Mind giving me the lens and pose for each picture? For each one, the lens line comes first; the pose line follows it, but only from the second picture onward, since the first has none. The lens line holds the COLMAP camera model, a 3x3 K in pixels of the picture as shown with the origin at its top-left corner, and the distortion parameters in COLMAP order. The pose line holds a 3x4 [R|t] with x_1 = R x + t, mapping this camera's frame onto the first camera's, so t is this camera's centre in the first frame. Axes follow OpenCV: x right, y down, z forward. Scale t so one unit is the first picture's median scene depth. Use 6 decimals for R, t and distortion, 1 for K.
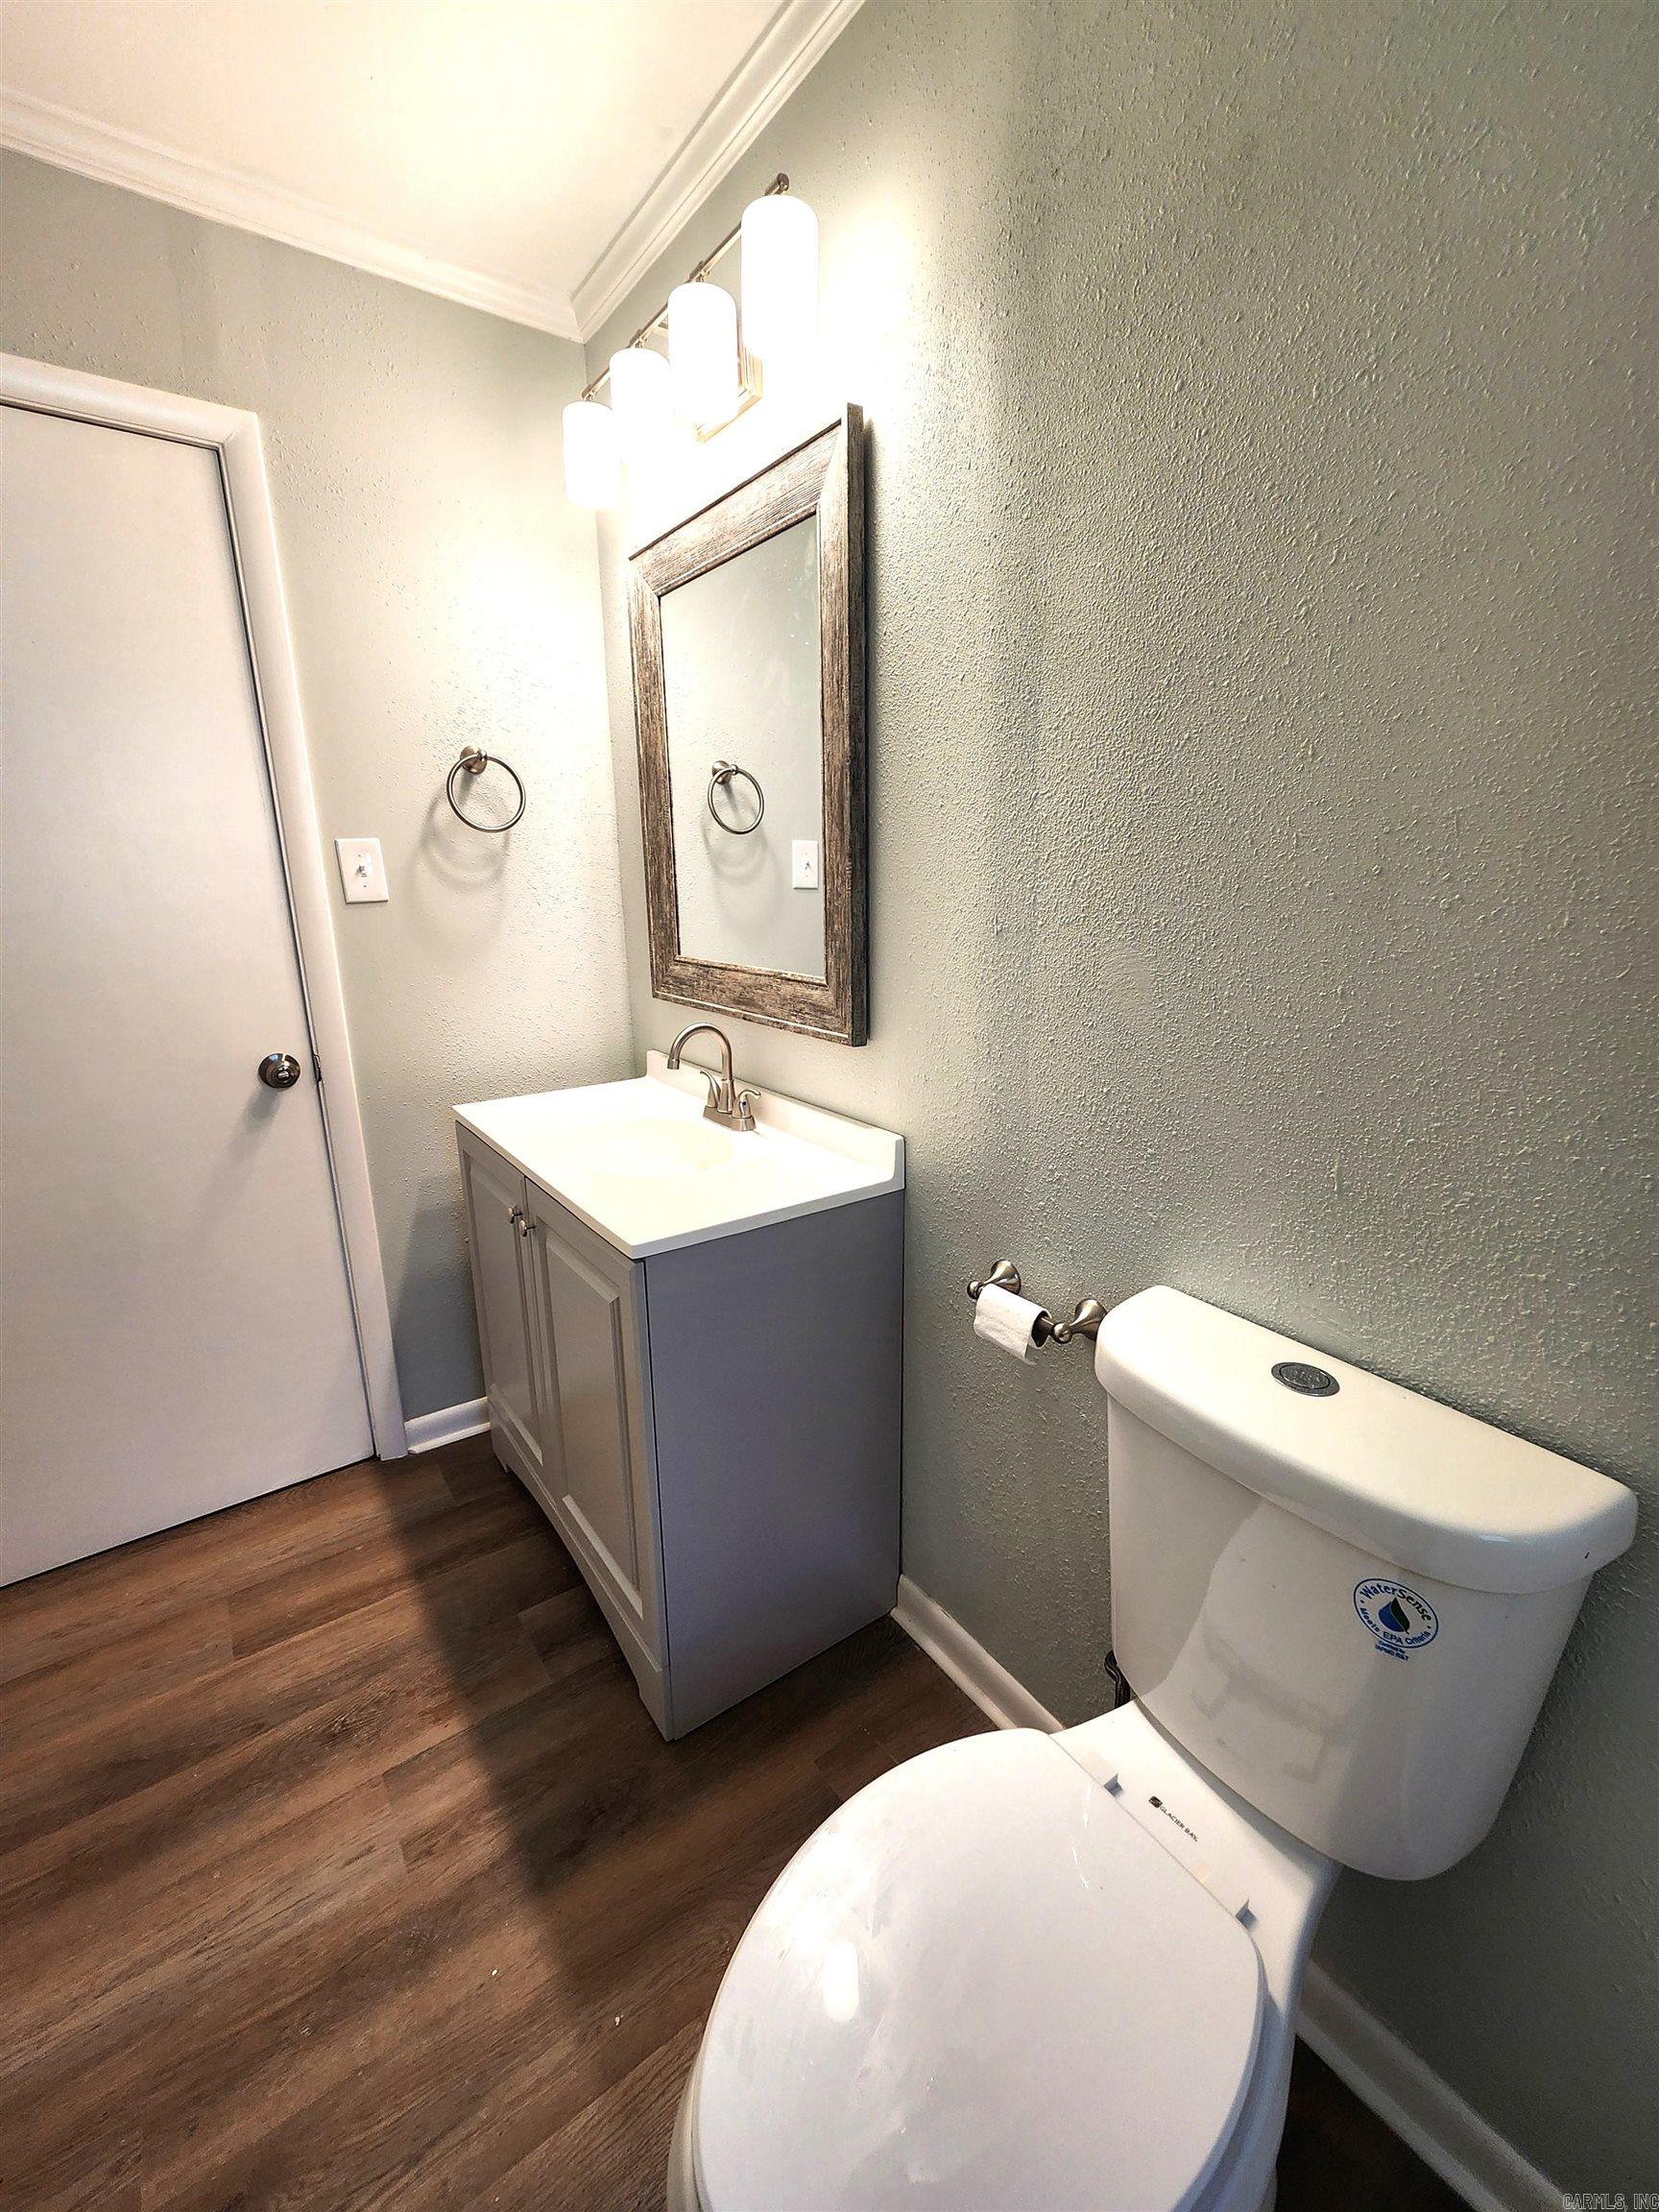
lens RADIAL K [[911.5, 0, 825.1], [0, 911.5, 1098.2], [0, 0, 1]] dist [-0.000313, 0.000782]
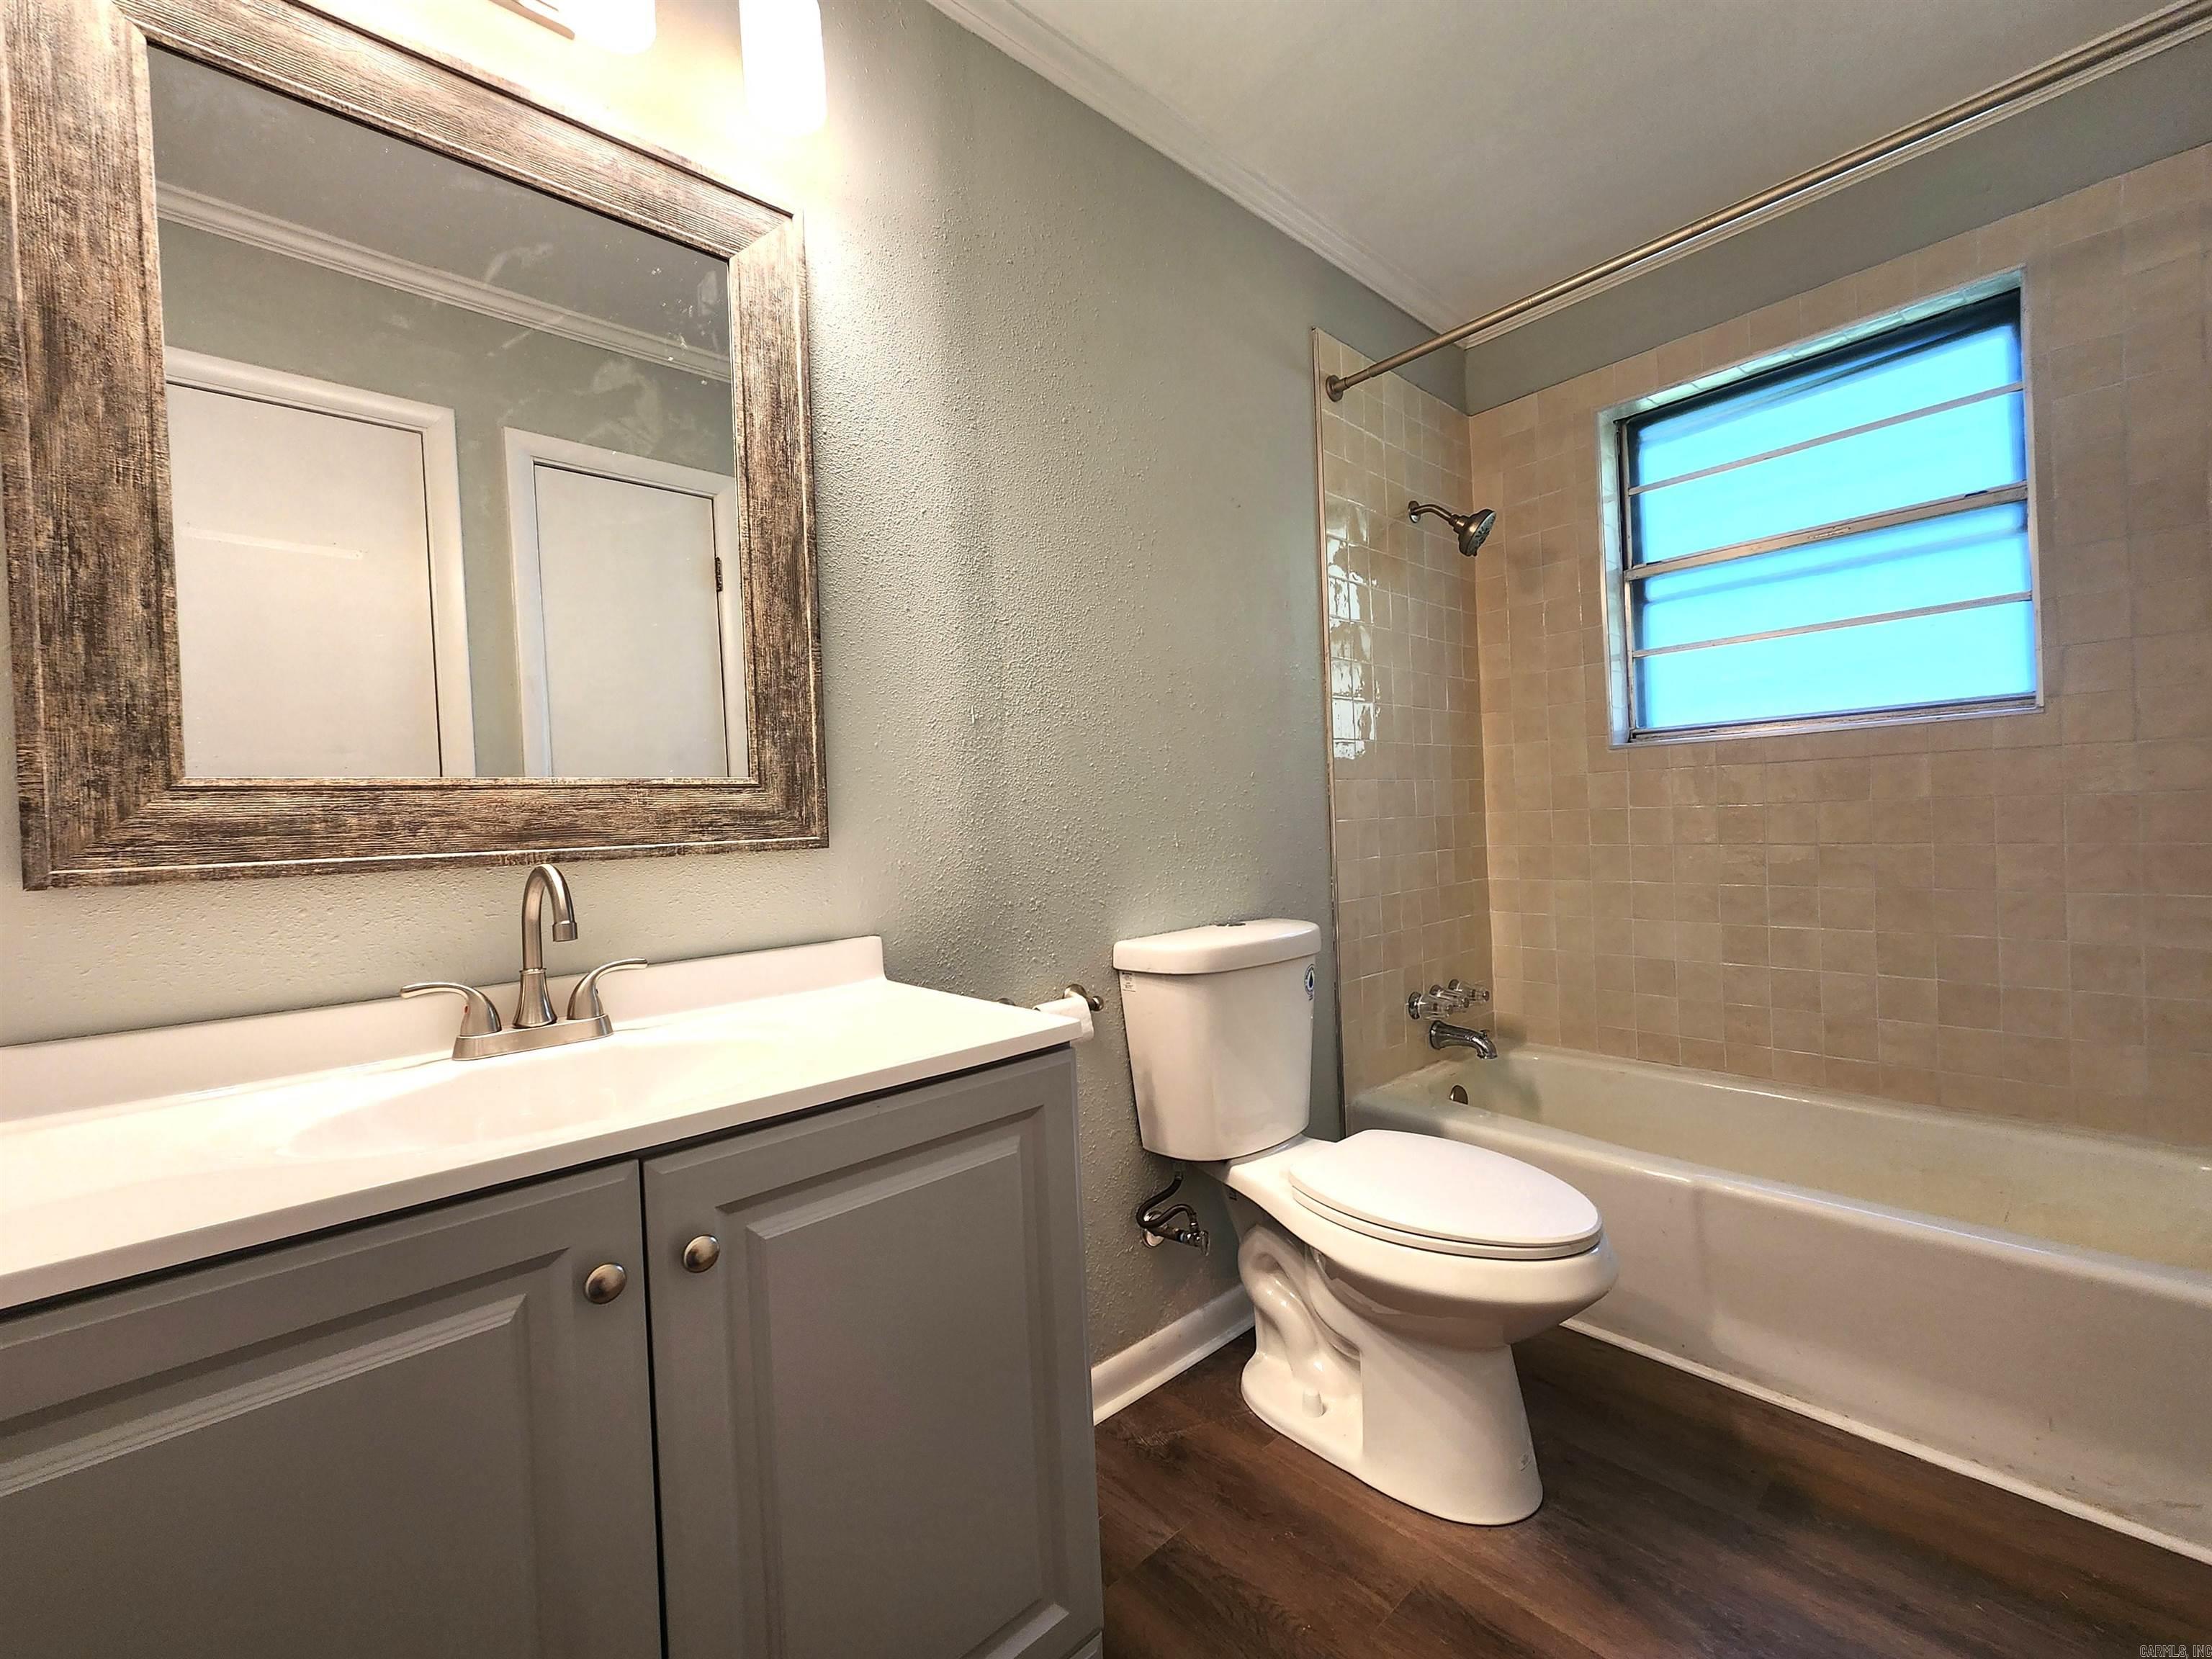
lens RADIAL K [[911.5, 0, 1087.9], [0, 911.5, 820.5], [0, 0, 1]] dist [-0.000313, 0.000782]
pose [[-0.102665, 0.010564, 0.994660, -0.821853], [0.280961, 0.959535, 0.018809, -0.026485], [-0.954212, 0.281392, -0.101478, 0.799053]]
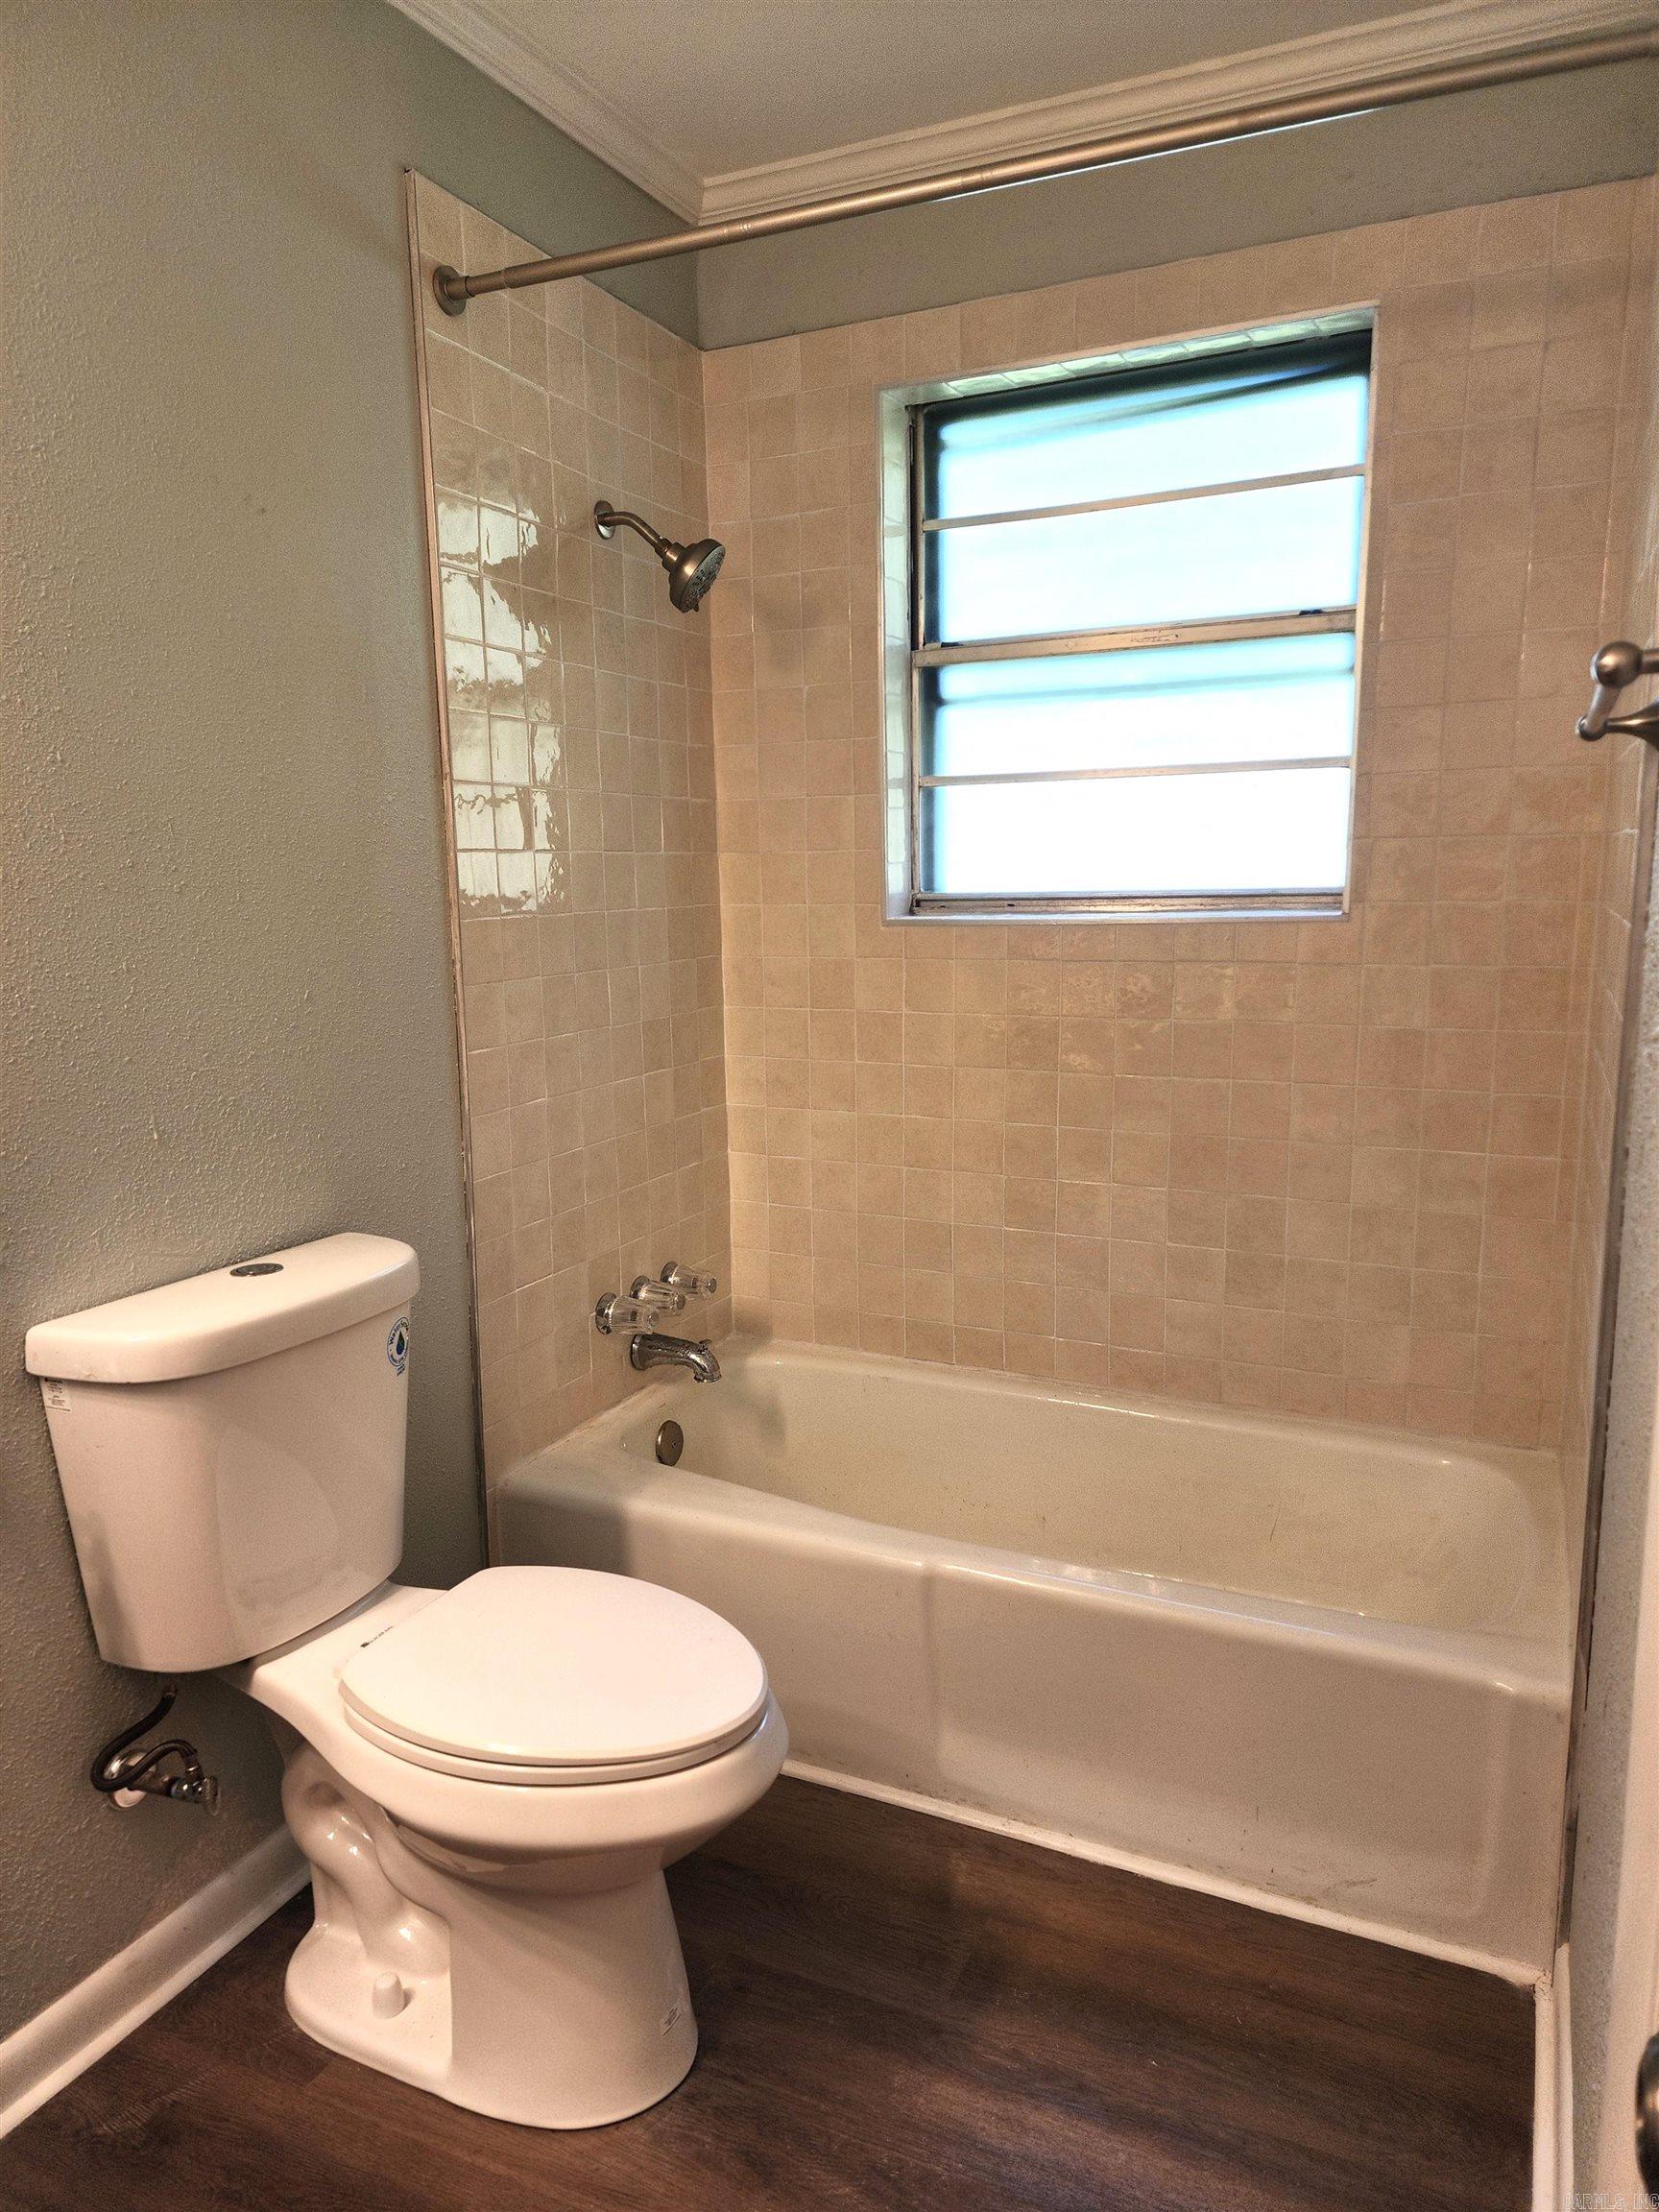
lens RADIAL K [[1486.5, 0, 807.0], [0, 1486.5, 1115.5], [0, 0, 1]] dist [0.056868, -0.022721]
pose [[-0.483592, -0.126170, 0.866152, -0.857426], [0.233368, 0.935152, 0.266516, -0.139148], [-0.843610, 0.331017, -0.422788, 0.639507]]
